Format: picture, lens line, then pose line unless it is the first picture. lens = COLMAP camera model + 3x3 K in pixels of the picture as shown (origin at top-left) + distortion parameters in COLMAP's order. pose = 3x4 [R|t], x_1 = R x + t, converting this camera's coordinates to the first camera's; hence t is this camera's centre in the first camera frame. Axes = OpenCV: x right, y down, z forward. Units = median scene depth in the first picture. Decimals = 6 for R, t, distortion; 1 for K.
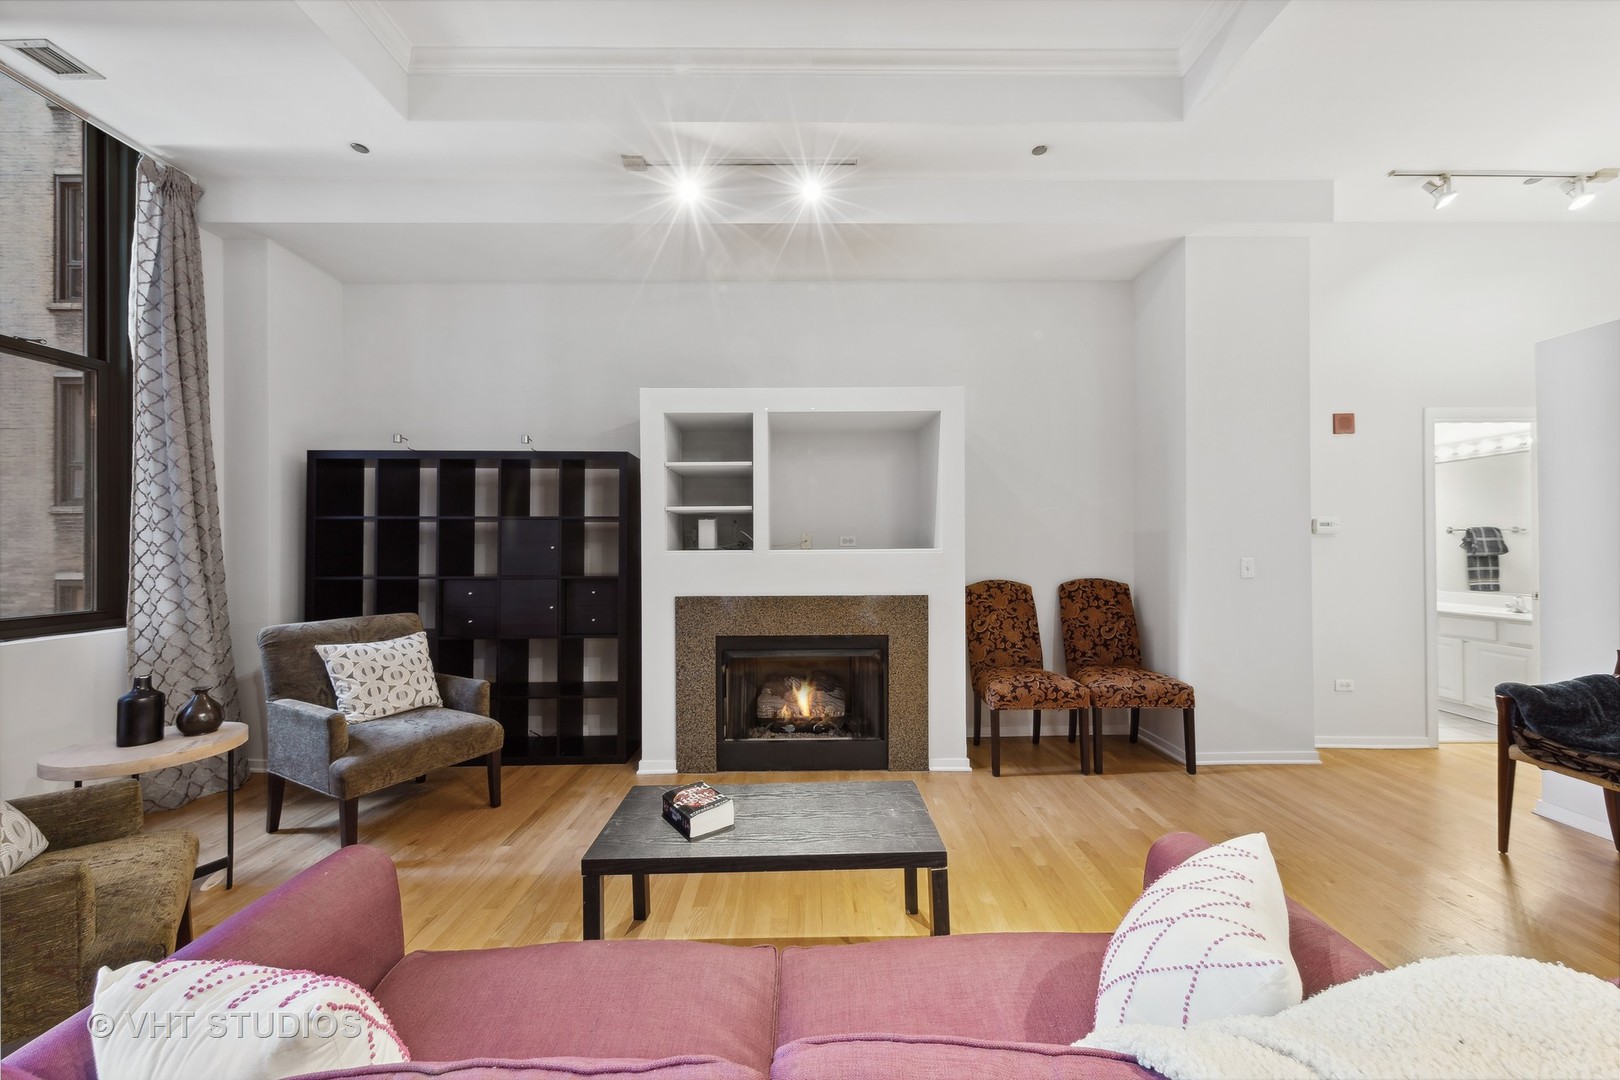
lens RADIAL K [[591.2, 0, 808.4], [0, 591.2, 542.1], [0, 0, 1]] dist [0.001441, 0.000109]
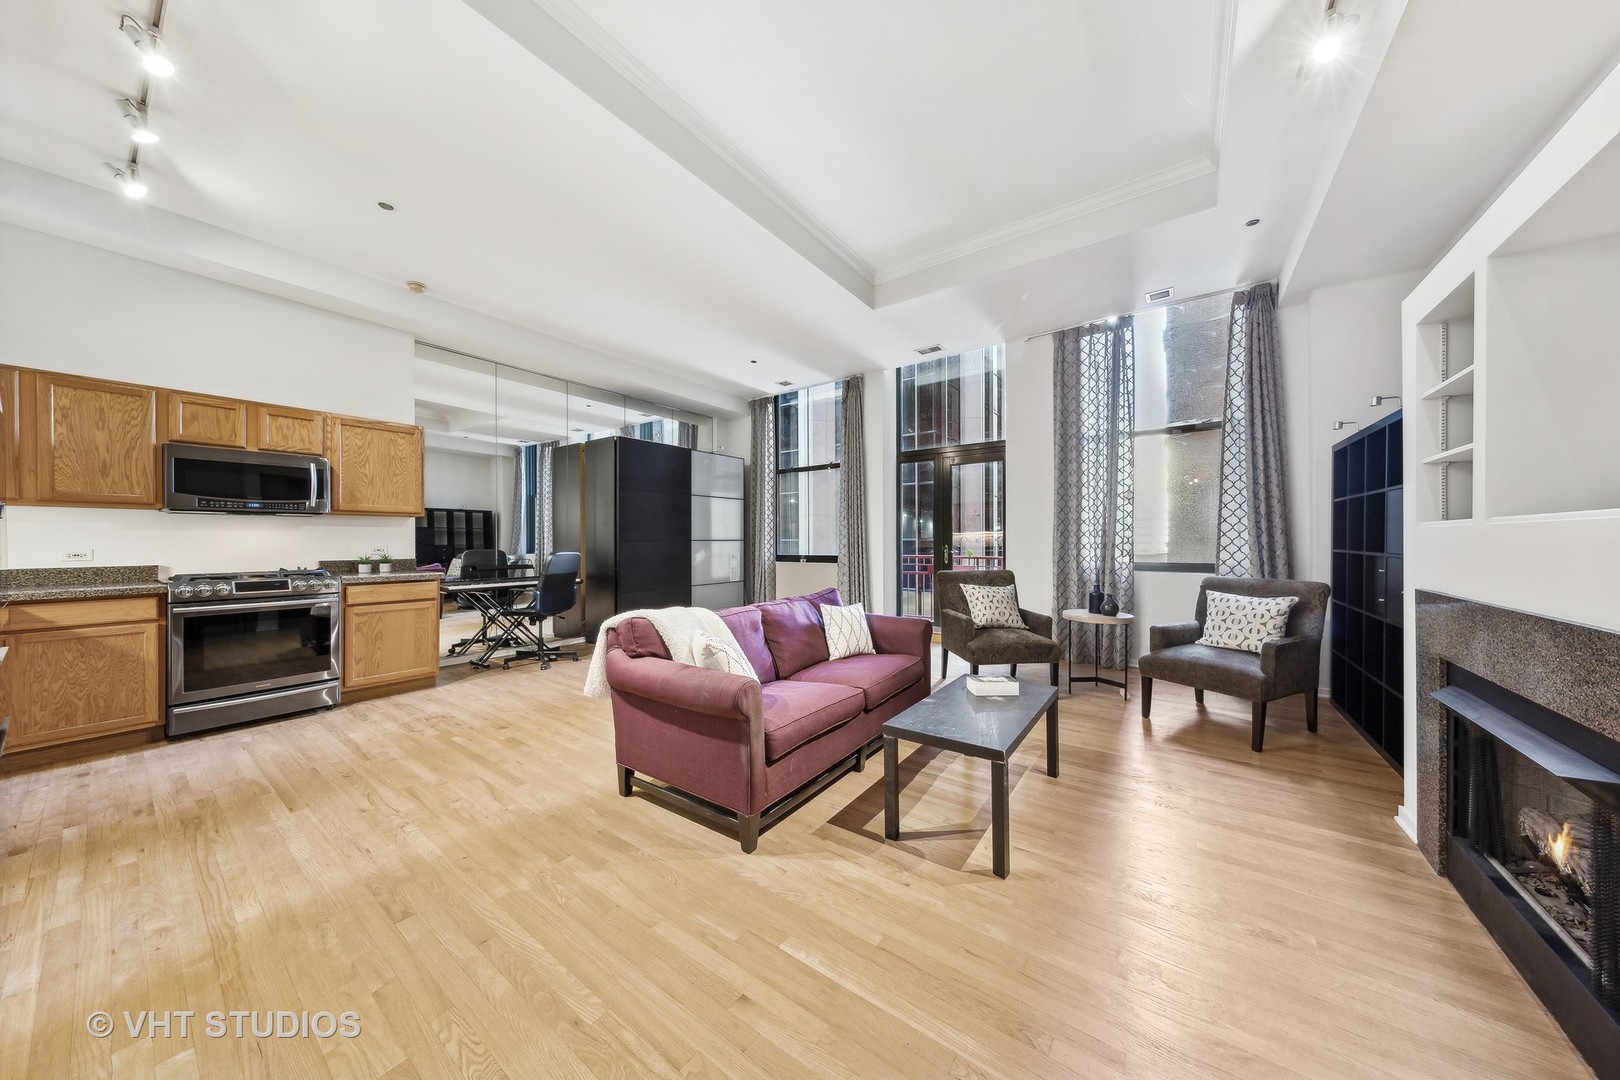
lens RADIAL K [[510.0, 0, 813.4], [0, 510.0, 541.5], [0, 0, 1]] dist [0.008813, -0.001051]
pose [[-0.587435, 0.009895, -0.809211, 0.668393], [0.010713, 0.999933, 0.004450, 0.026809], [0.809200, -0.006055, -0.587502, 0.778427]]
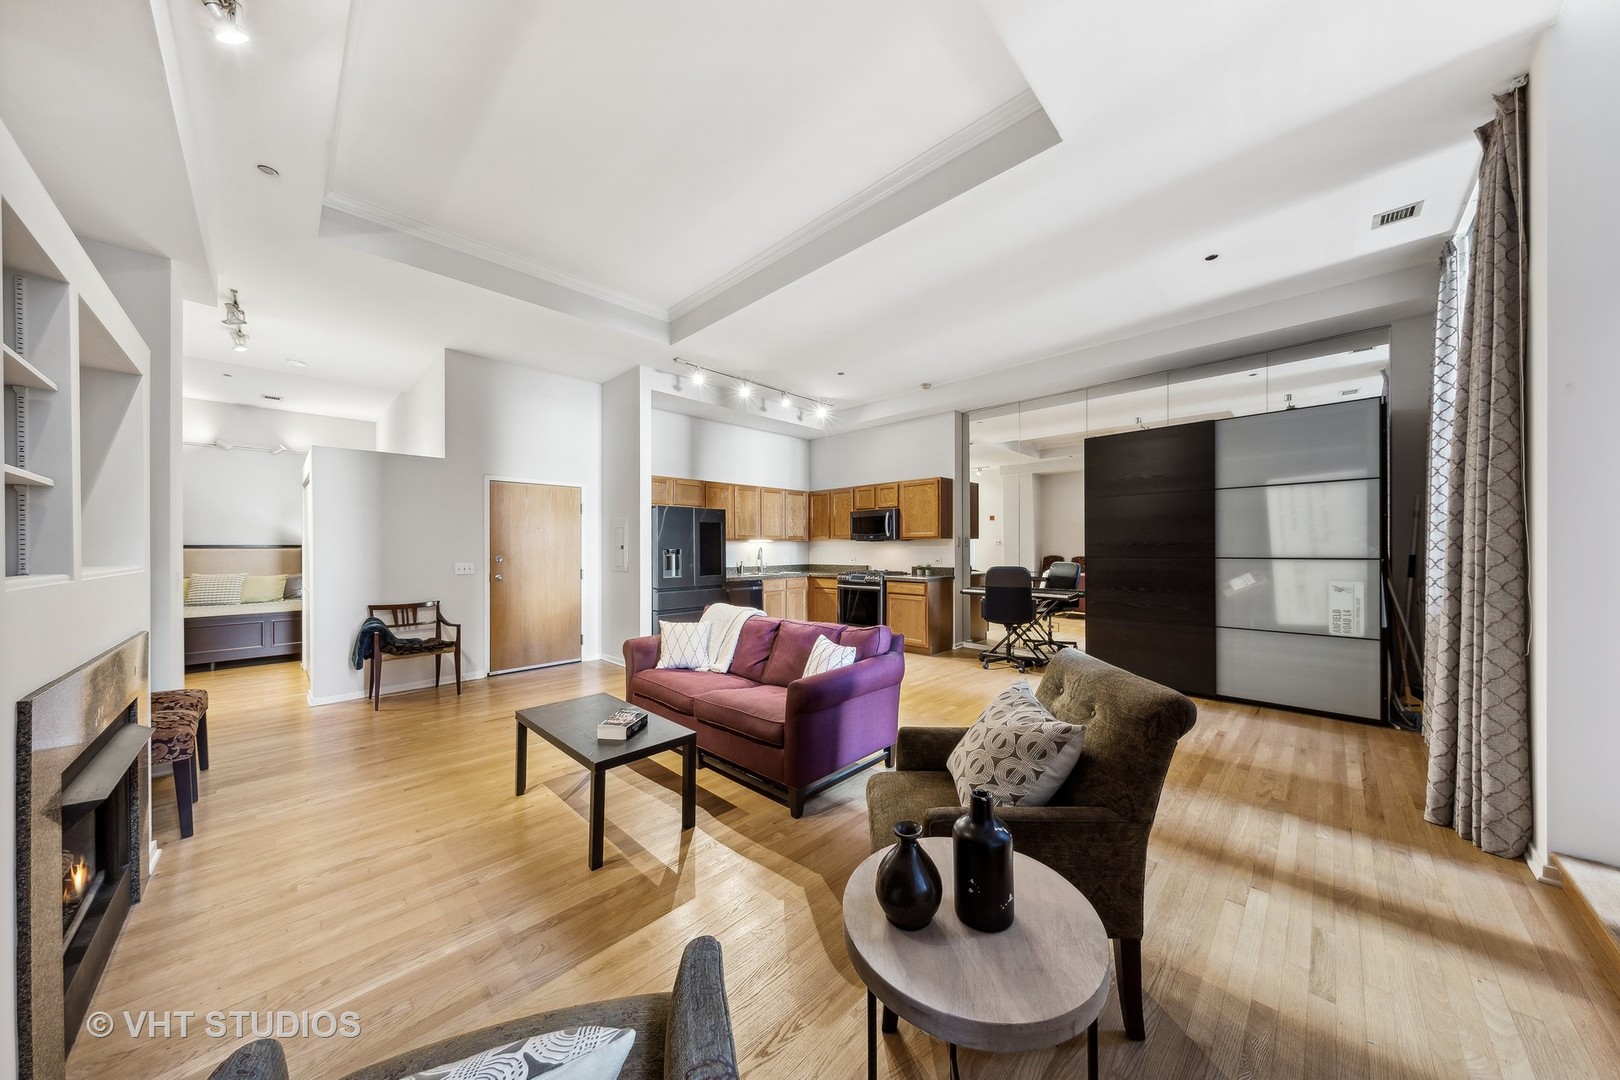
lens RADIAL K [[510.0, 0, 818.3], [0, 510.0, 551.6], [0, 0, 1]] dist [0.008813, -0.001051]
pose [[-0.716635, 0.005553, 0.697426, -0.791401], [0.008672, 0.999962, 0.000949, 0.000383], [-0.697394, 0.006728, -0.716656, 0.870853]]
